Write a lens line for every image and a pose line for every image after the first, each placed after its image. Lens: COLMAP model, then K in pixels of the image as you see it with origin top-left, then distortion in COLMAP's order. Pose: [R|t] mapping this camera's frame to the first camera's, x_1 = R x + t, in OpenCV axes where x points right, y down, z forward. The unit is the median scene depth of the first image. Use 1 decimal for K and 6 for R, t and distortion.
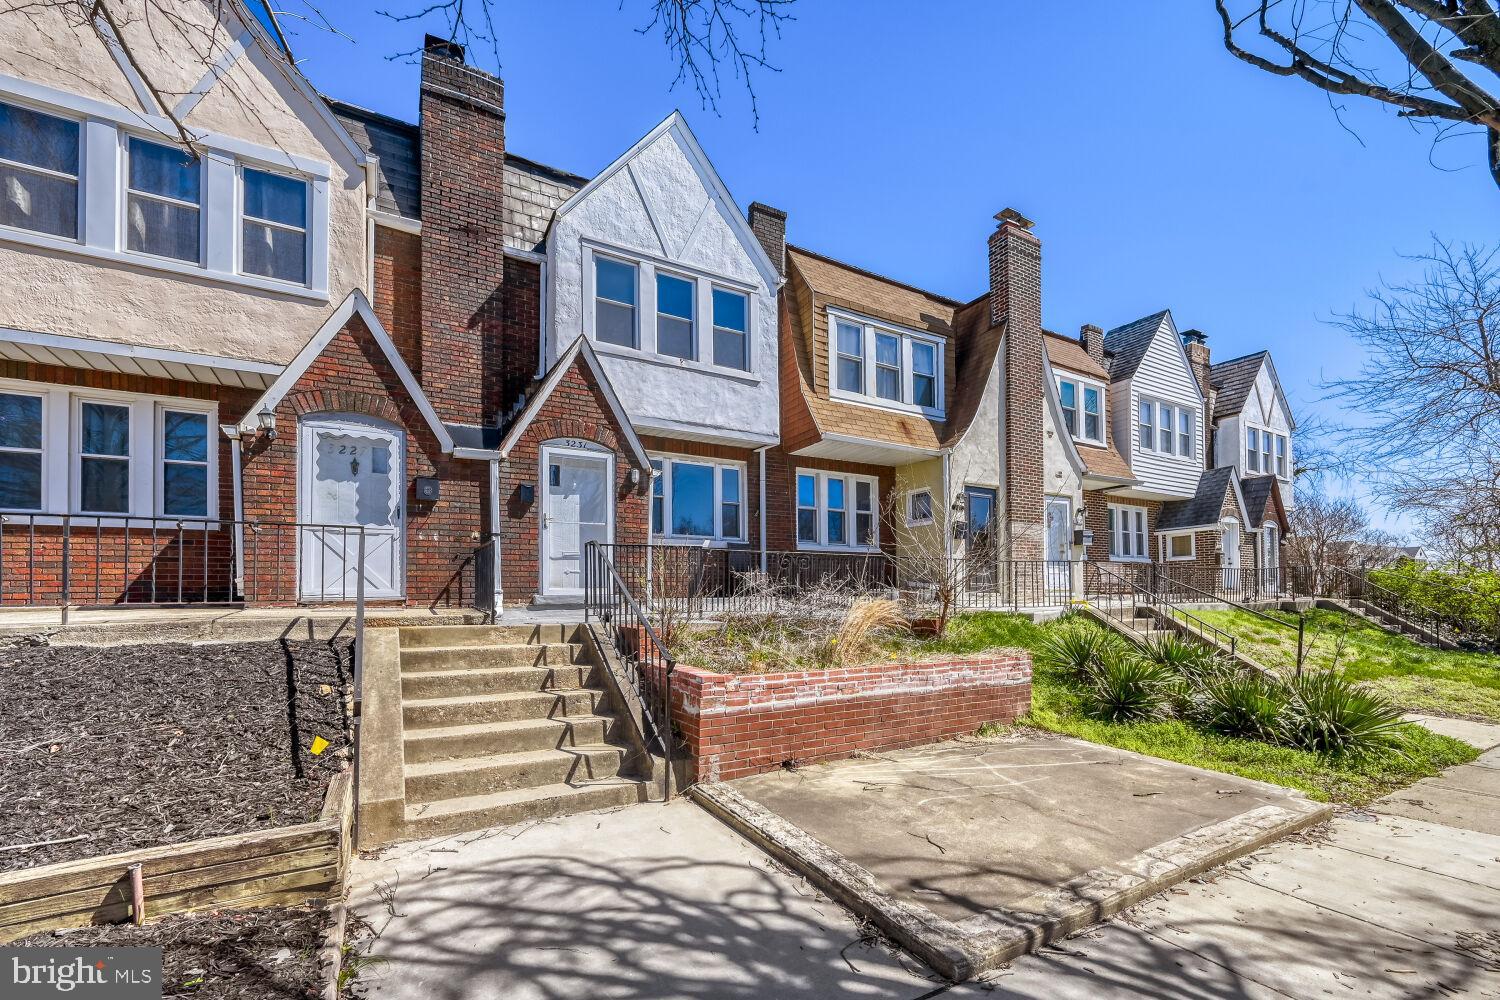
lens RADIAL K [[594.1, 0, 769.2], [0, 594.1, 573.4], [0, 0, 1]] dist [-0.003406, 0.000955]
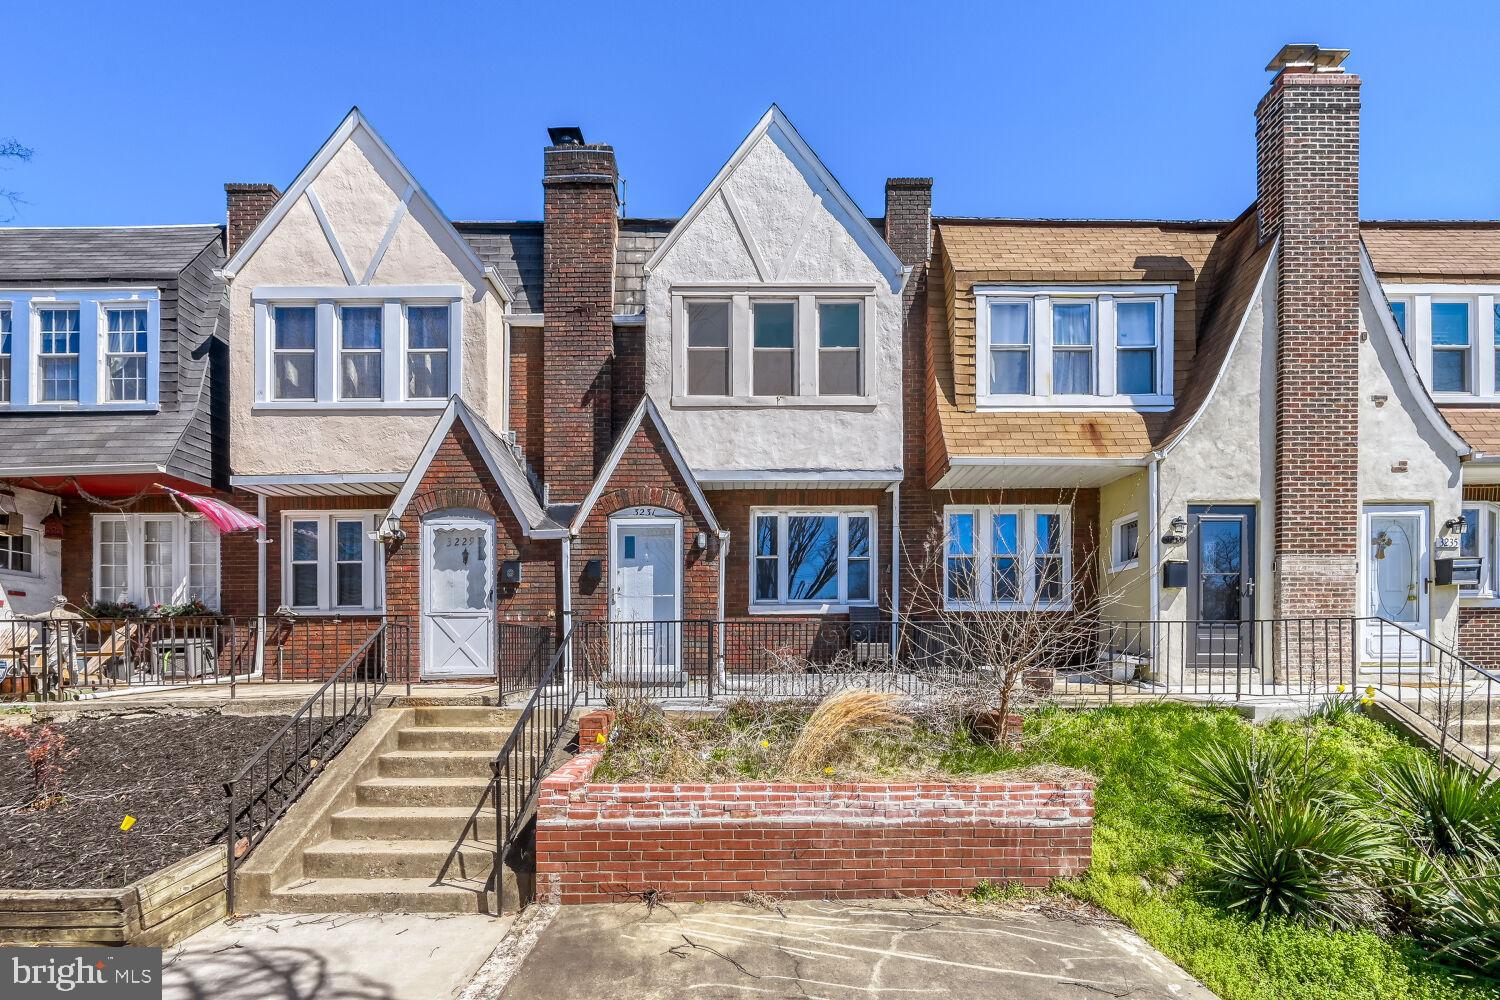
lens RADIAL K [[659.1, 0, 768.8], [0, 659.1, 647.5], [0, 0, 1]] dist [-0.001194, -0.000477]
pose [[0.877416, -0.010254, -0.479621, 0.347997], [0.022587, 0.999546, 0.019950, -0.019237], [0.479199, -0.028338, 0.877249, 0.169261]]
